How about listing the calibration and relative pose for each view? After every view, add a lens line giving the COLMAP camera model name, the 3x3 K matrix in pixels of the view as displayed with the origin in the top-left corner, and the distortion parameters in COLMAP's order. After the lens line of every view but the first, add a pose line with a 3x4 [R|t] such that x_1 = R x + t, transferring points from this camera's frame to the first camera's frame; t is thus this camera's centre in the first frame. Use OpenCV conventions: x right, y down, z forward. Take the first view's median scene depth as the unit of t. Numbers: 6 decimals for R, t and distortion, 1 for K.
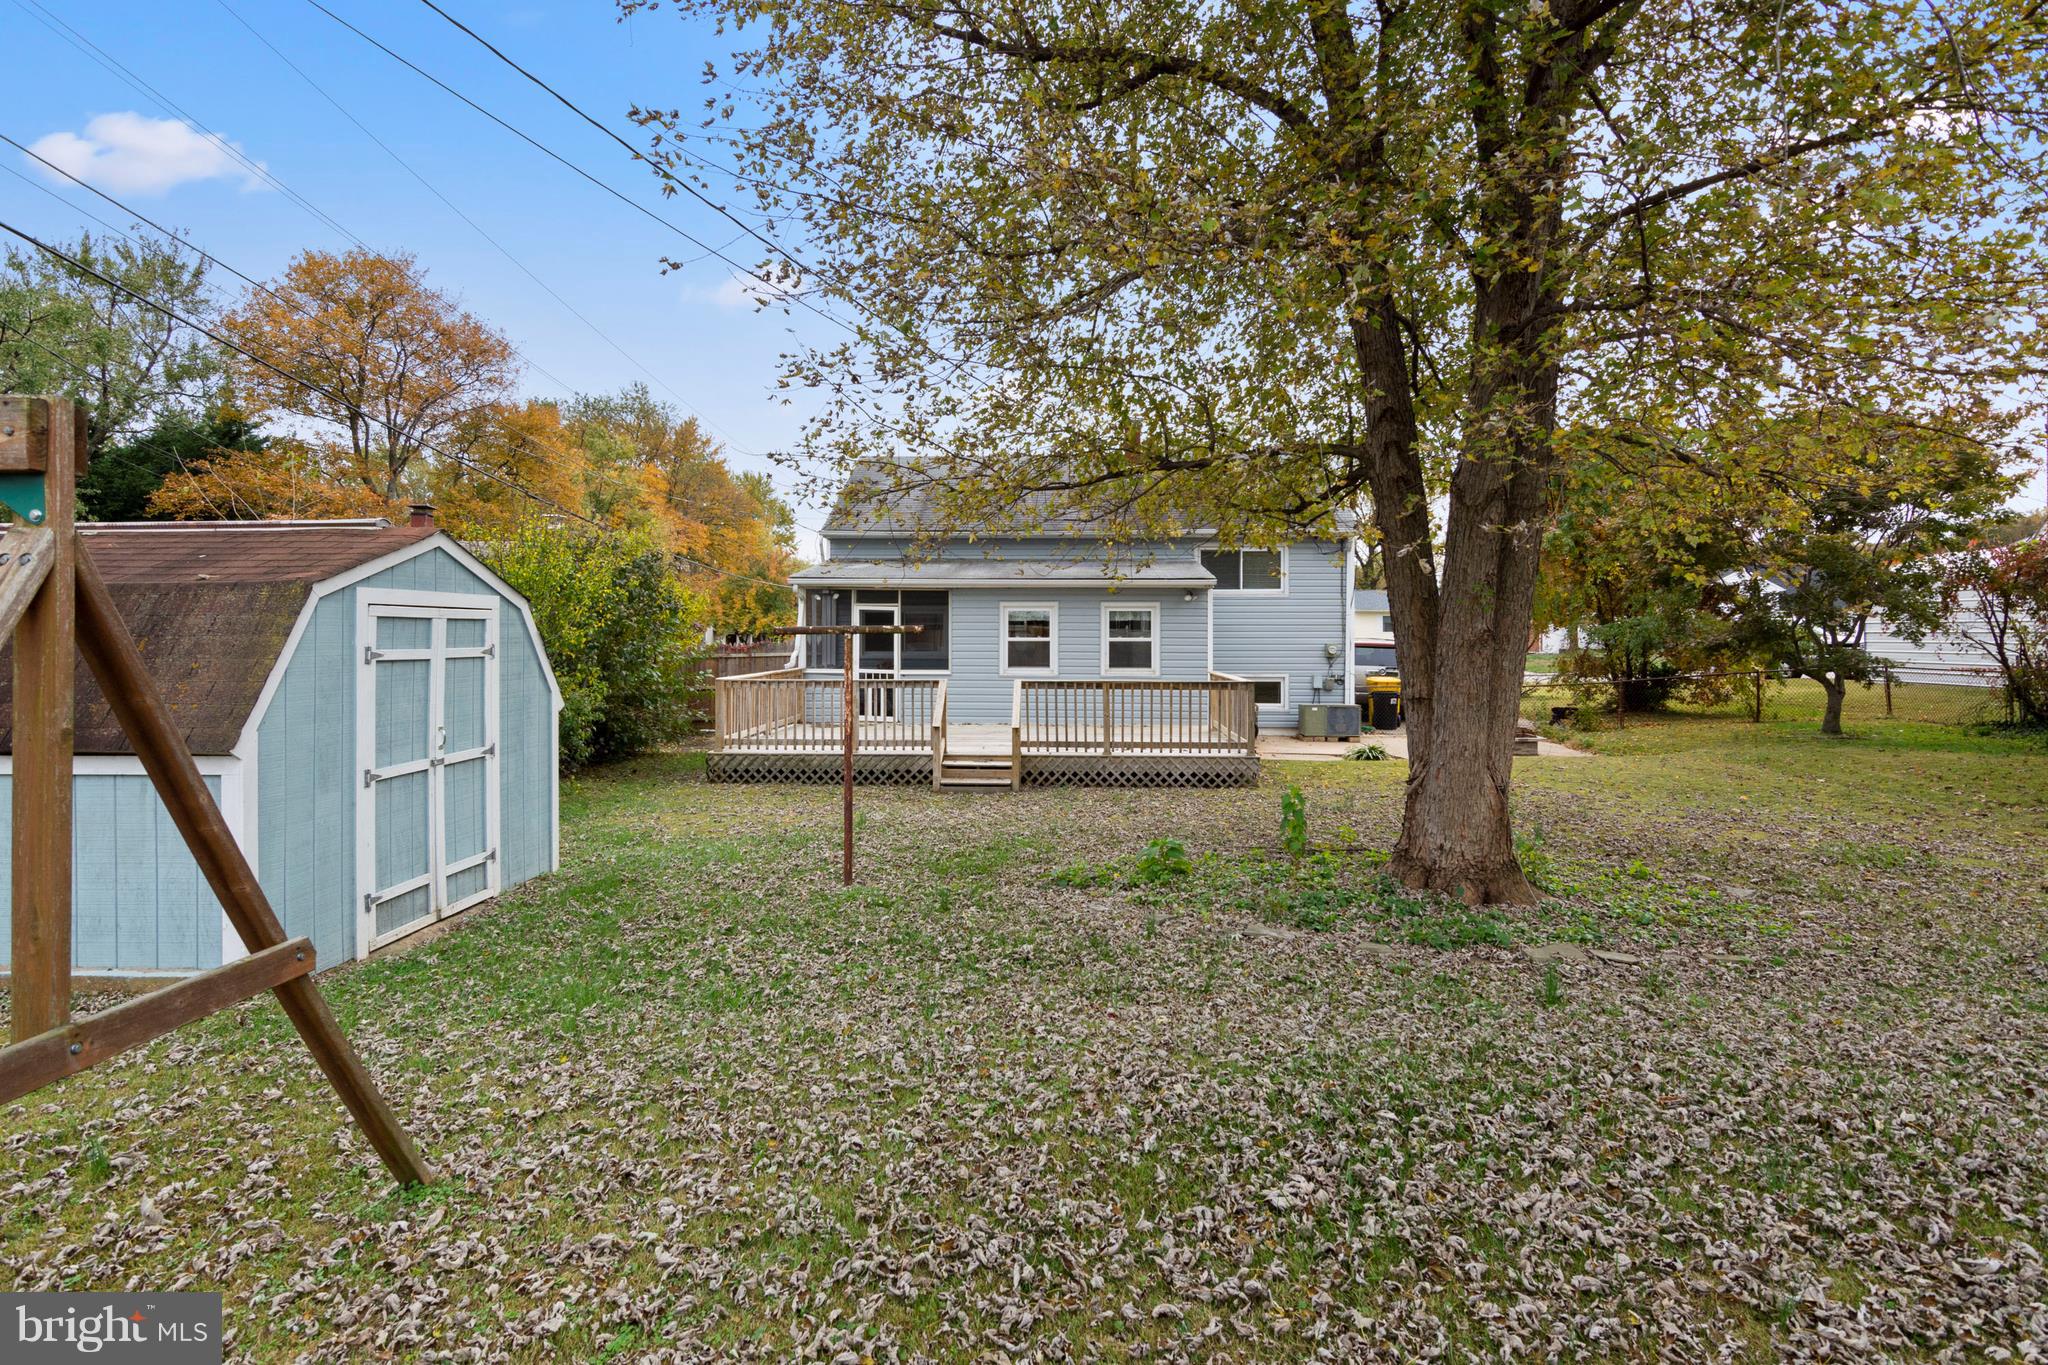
lens RADIAL K [[1004.4, 0, 1022.2], [0, 1004.4, 665.5], [0, 0, 1]] dist [0.019265, 0.000523]
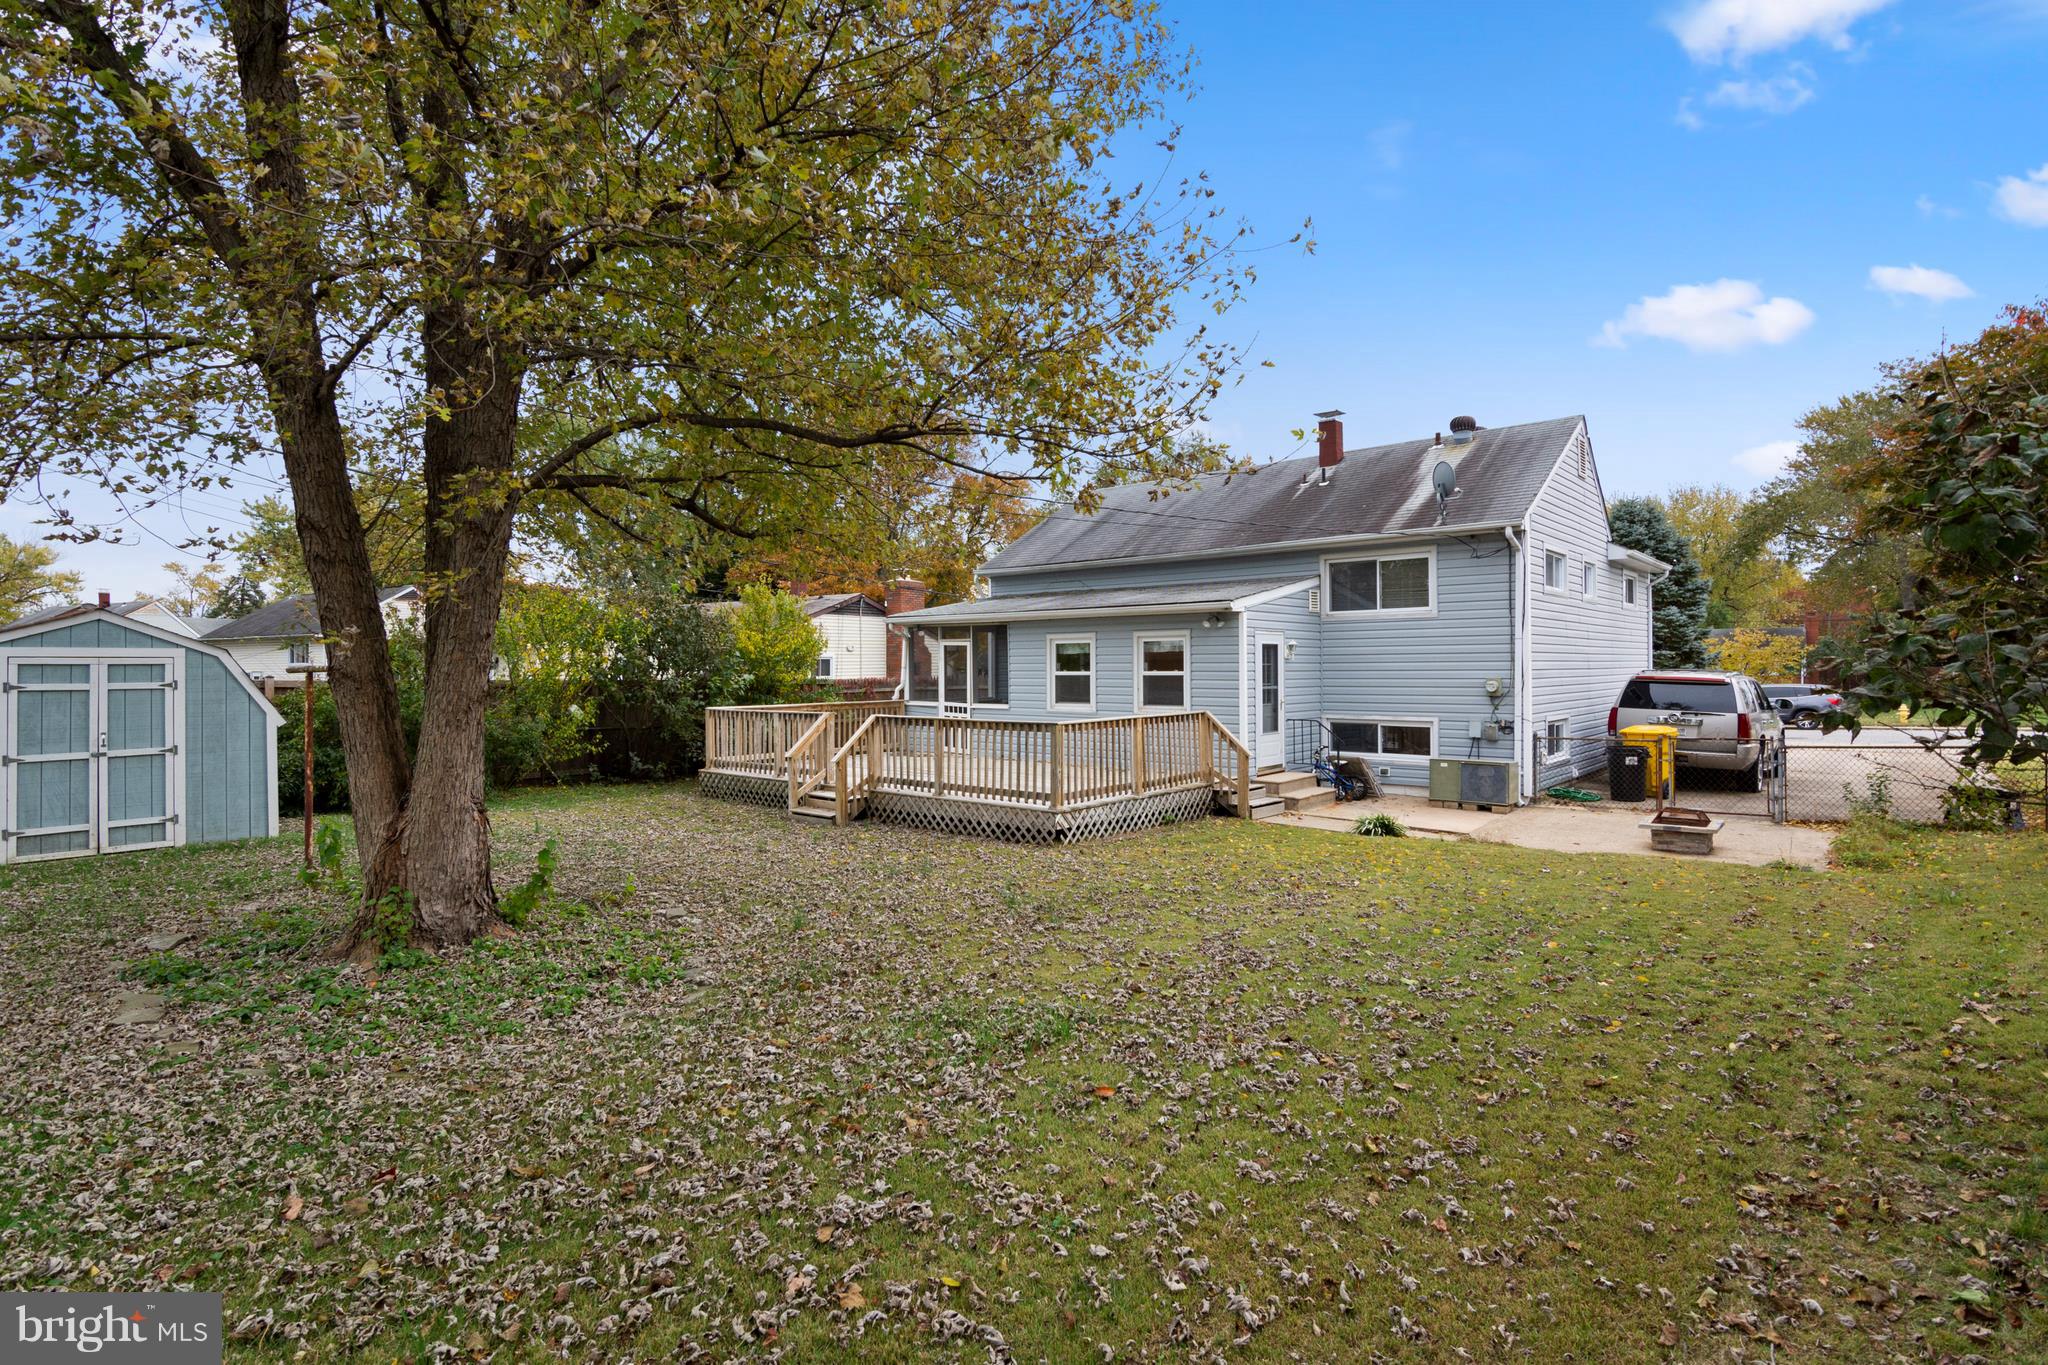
lens RADIAL K [[1004.4, 0, 1020.5], [0, 1004.4, 679.3], [0, 0, 1]] dist [0.019265, 0.000523]
pose [[0.776168, 0.001956, -0.630523, 0.562697], [-0.013084, 0.999830, -0.013004, -0.007733], [0.630390, 0.018343, 0.776062, 0.239741]]
